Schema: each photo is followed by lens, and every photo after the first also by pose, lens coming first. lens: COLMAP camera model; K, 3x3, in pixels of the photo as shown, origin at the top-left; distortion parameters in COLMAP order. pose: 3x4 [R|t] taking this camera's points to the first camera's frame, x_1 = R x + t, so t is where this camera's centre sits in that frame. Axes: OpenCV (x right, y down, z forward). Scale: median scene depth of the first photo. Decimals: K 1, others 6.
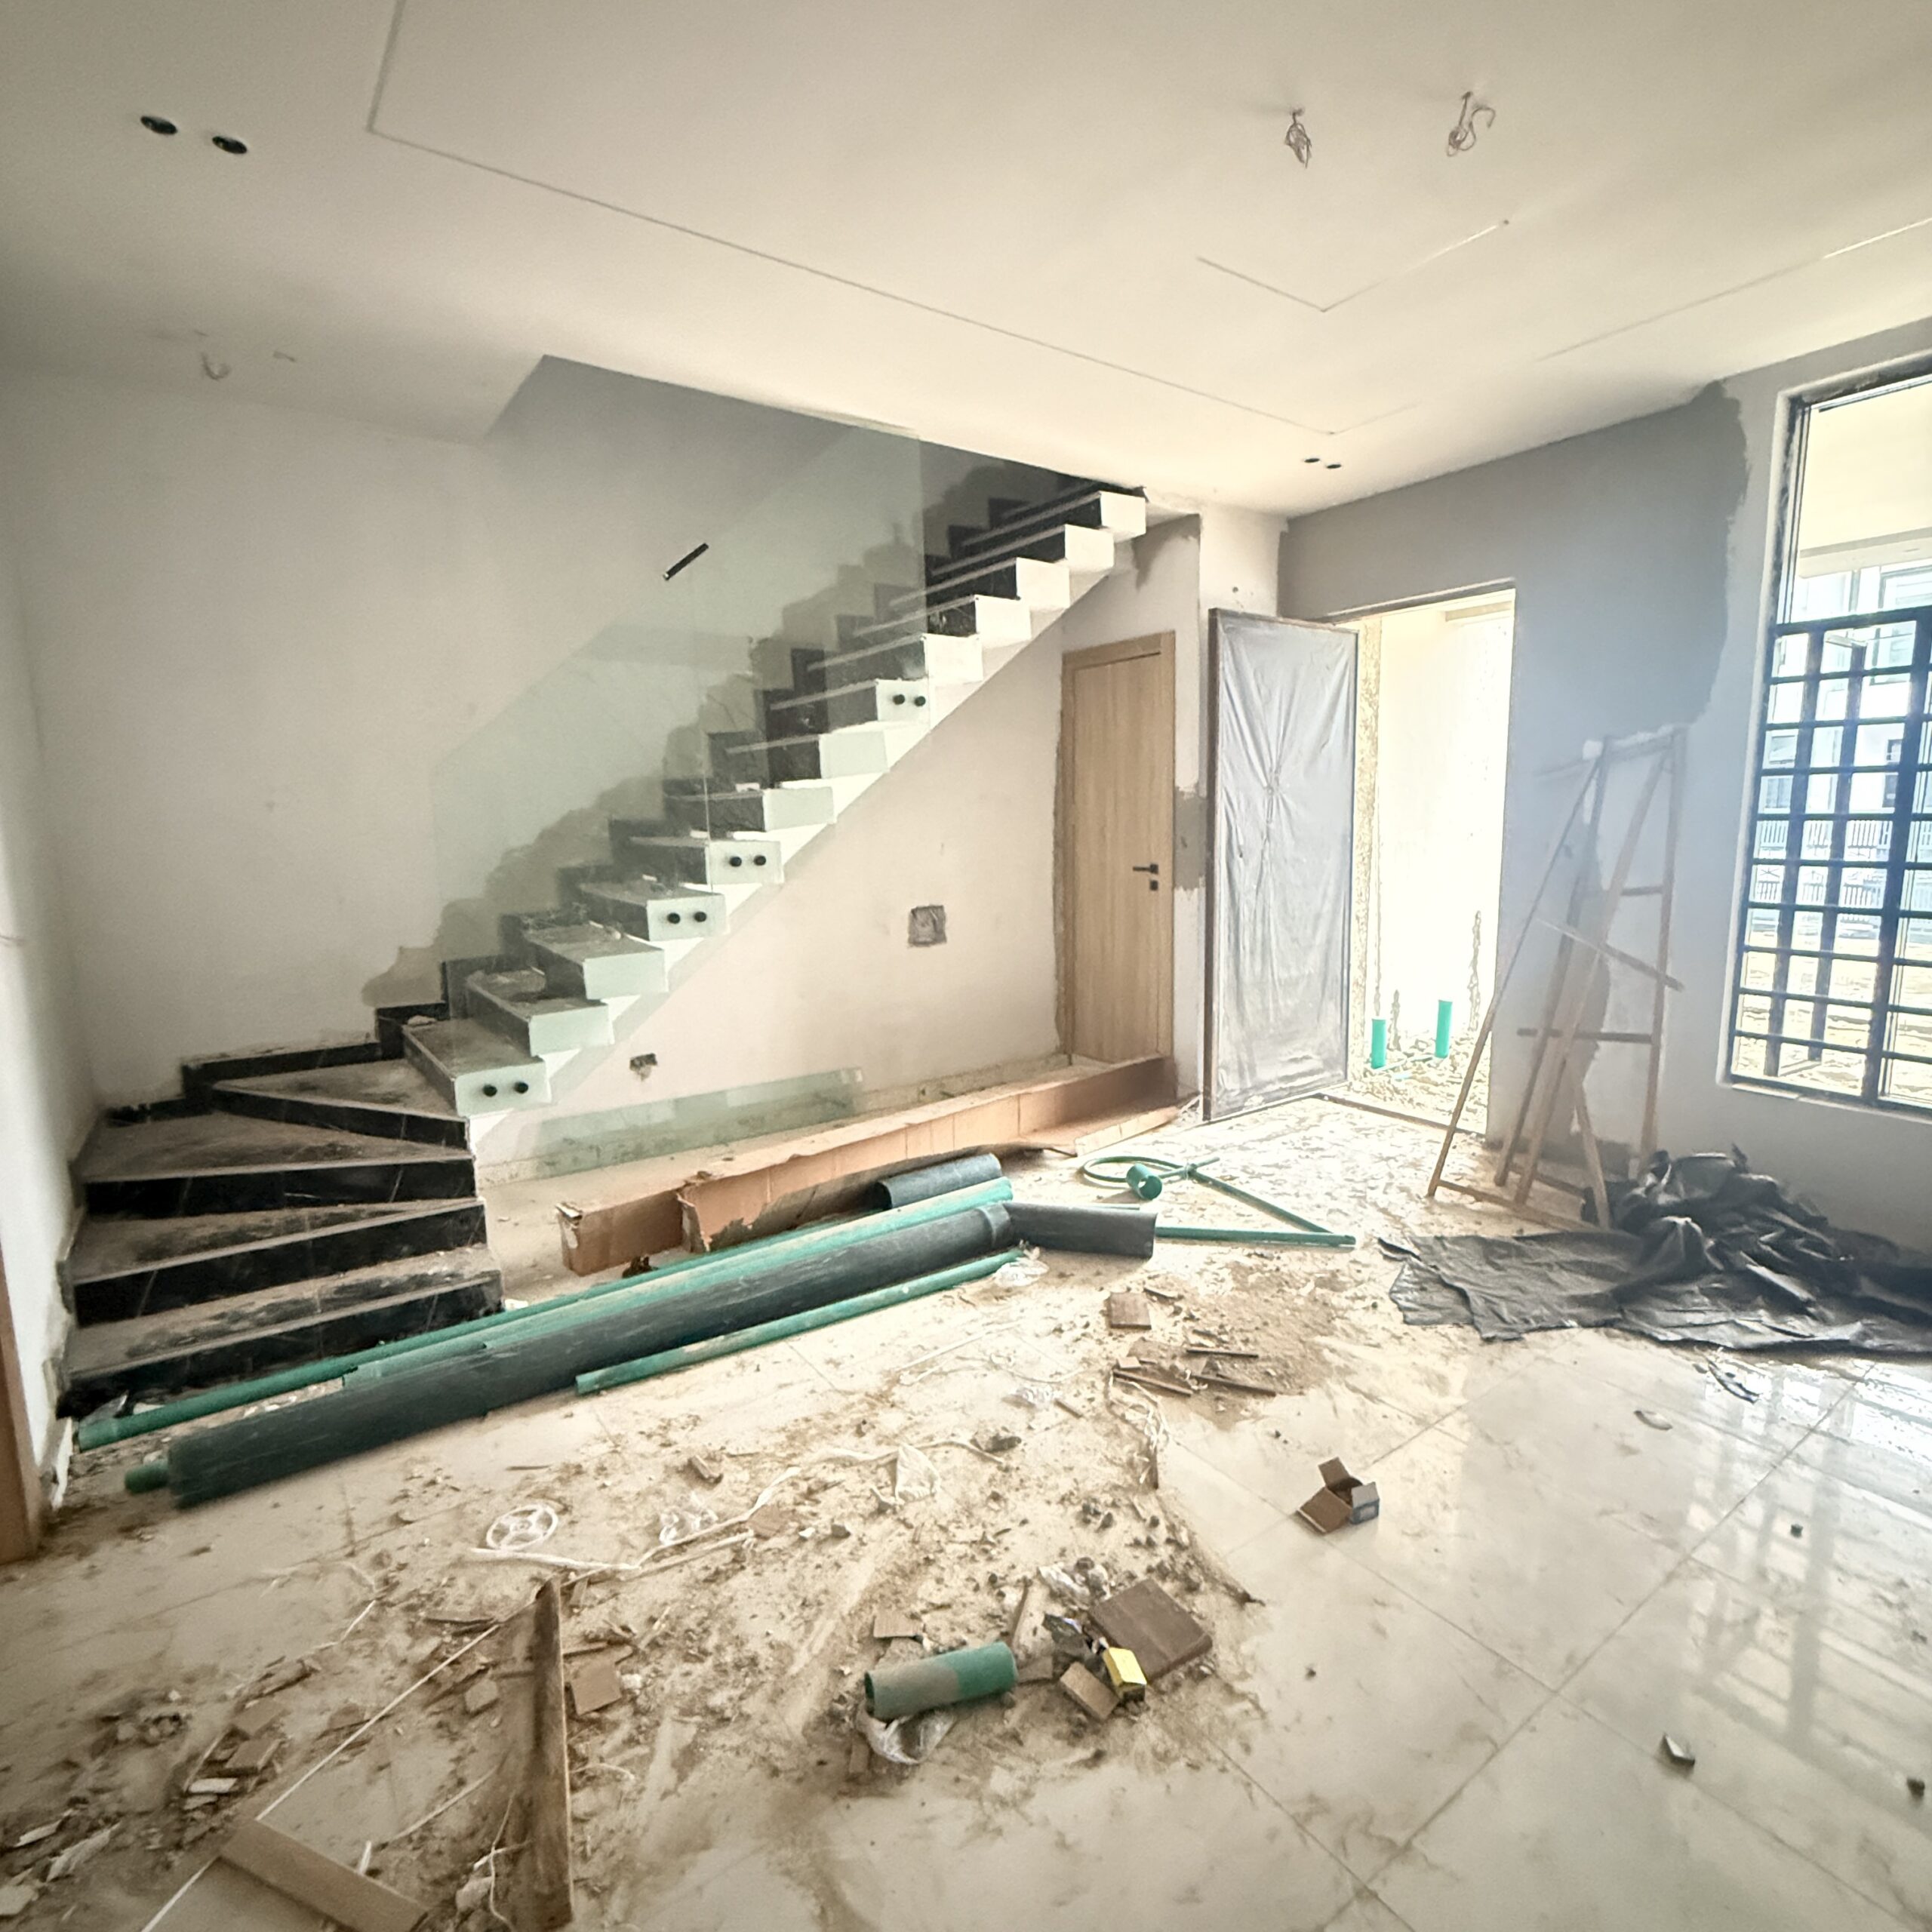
lens RADIAL K [[1025.5, 0, 966.9], [0, 1025.5, 958.7], [0, 0, 1]] dist [-0.000228, 0.000747]
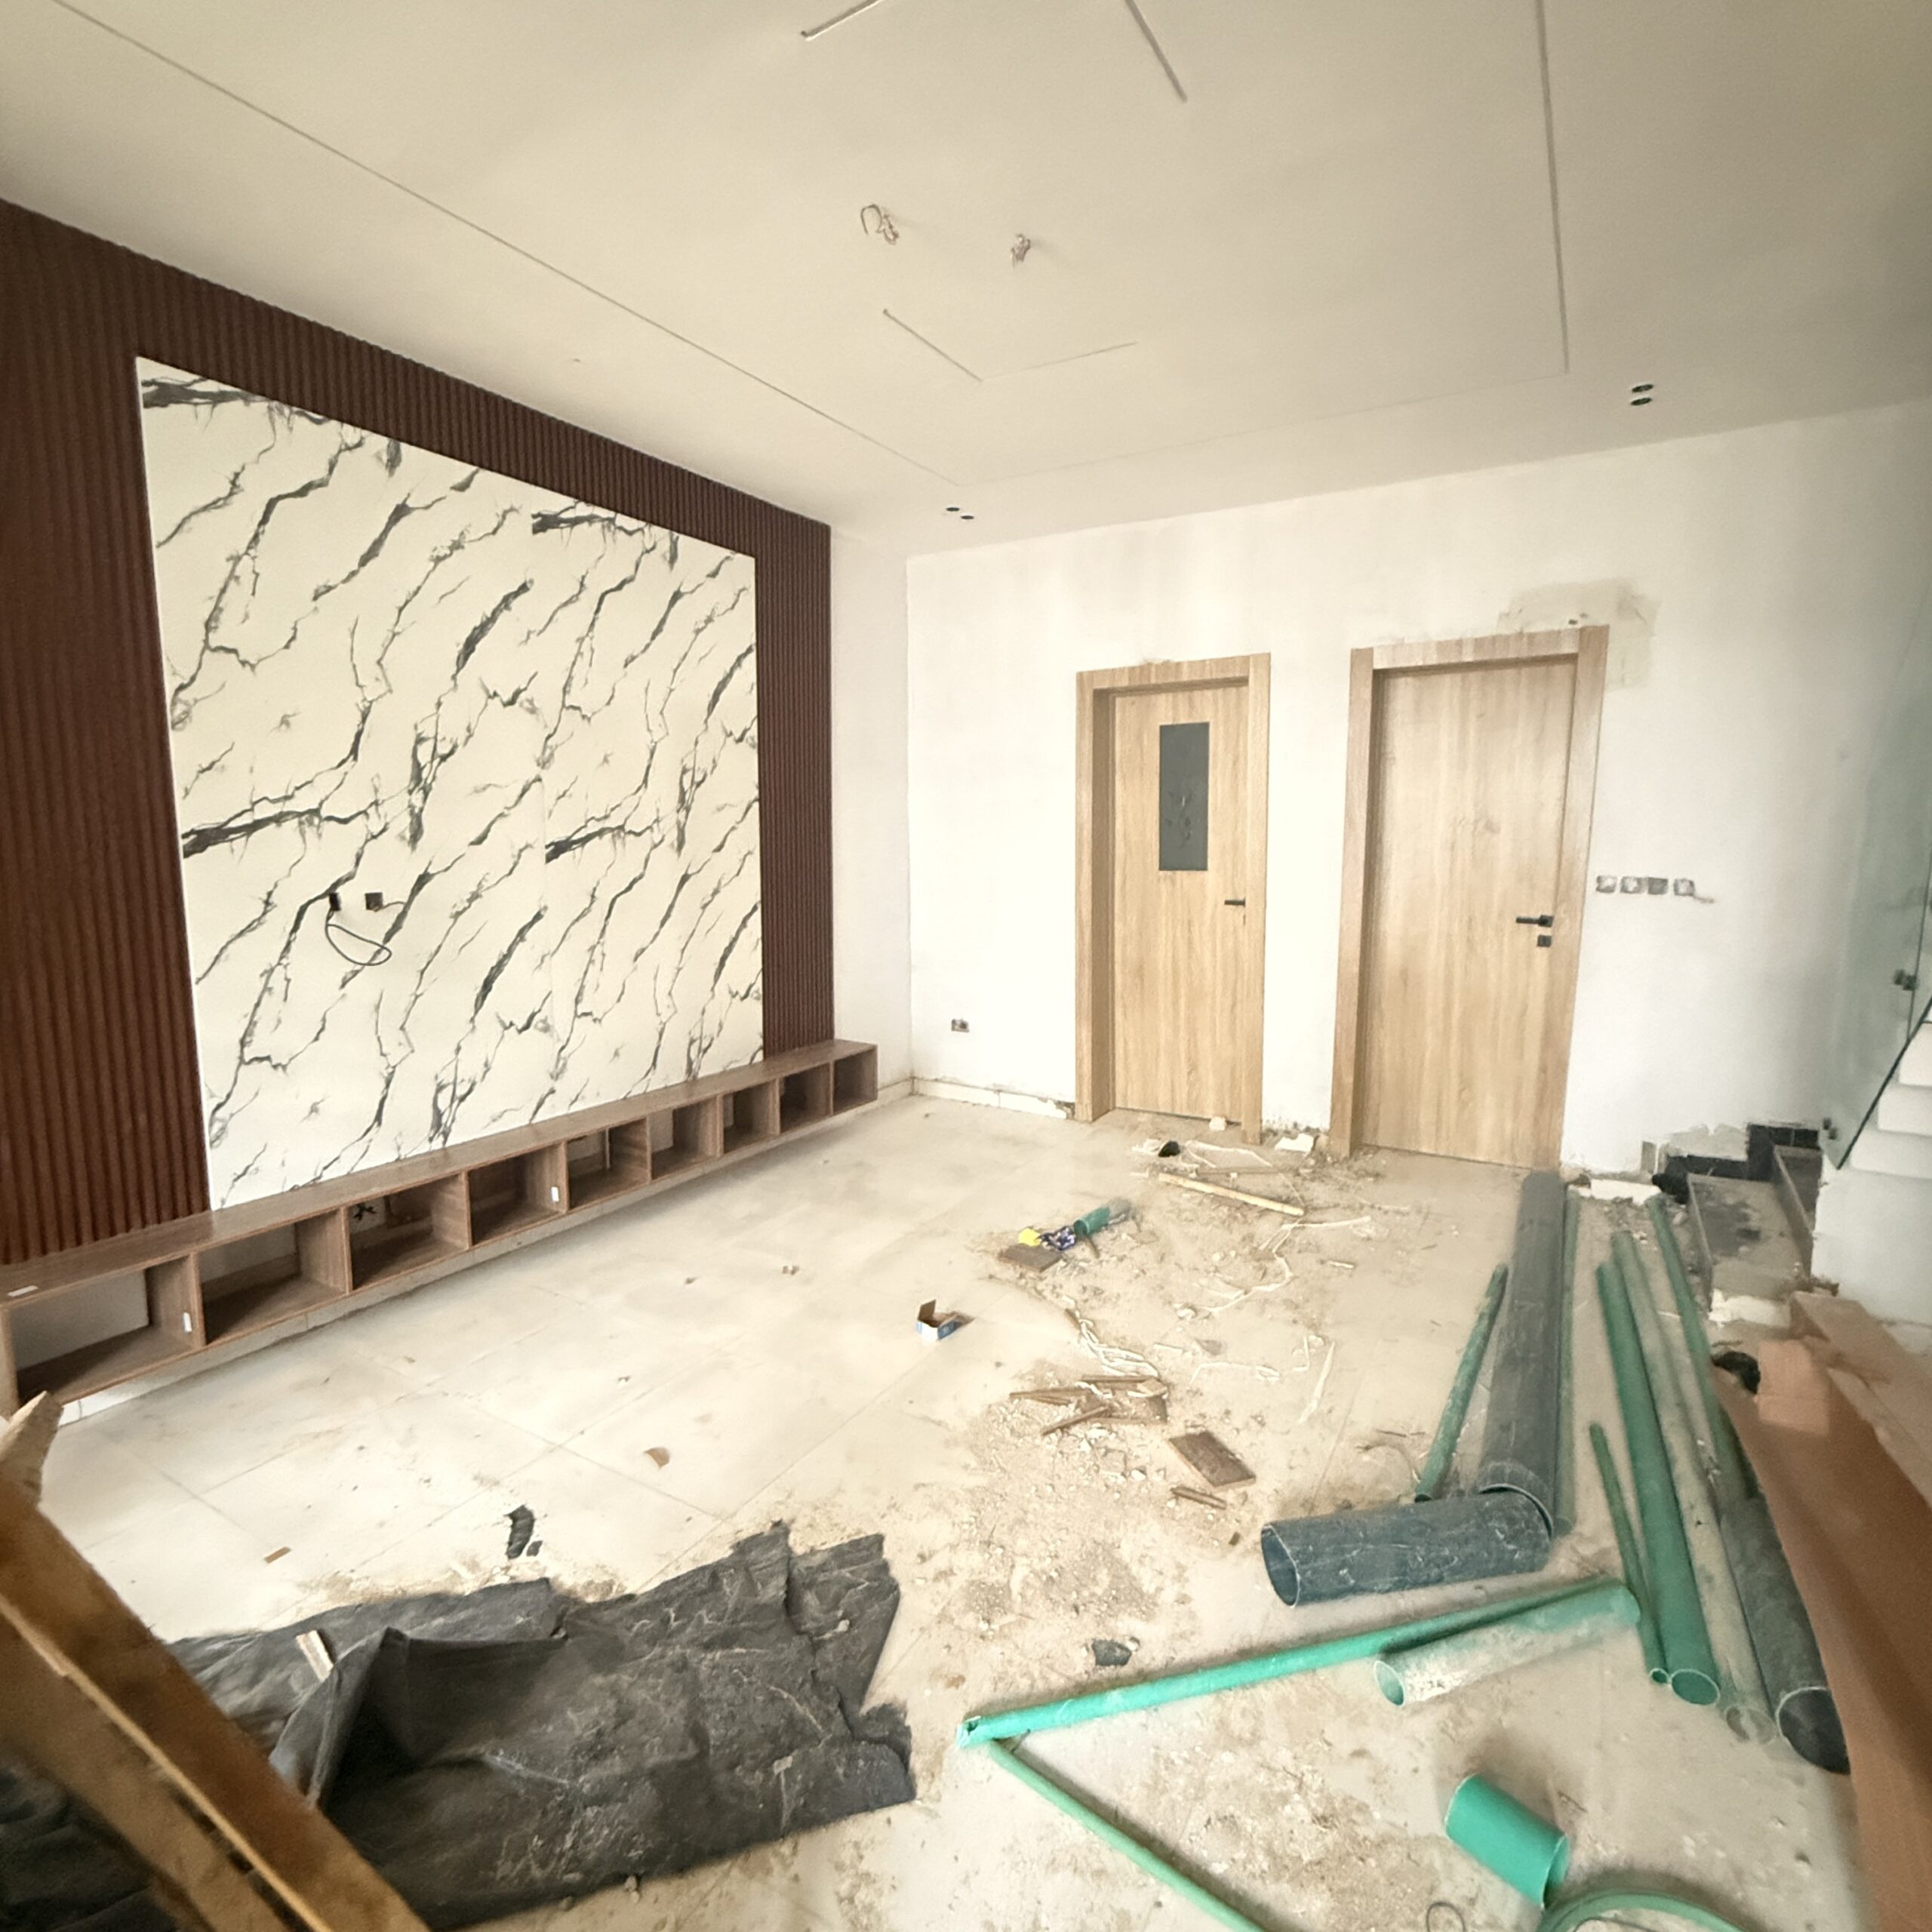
lens RADIAL K [[1025.5, 0, 966.9], [0, 1025.5, 958.7], [0, 0, 1]] dist [-0.000228, 0.000747]
pose [[-0.912853, 0.063595, -0.403306, 0.742579], [-0.044014, 0.966711, 0.252057, -0.260495], [0.405910, 0.247843, -0.879665, 1.815983]]
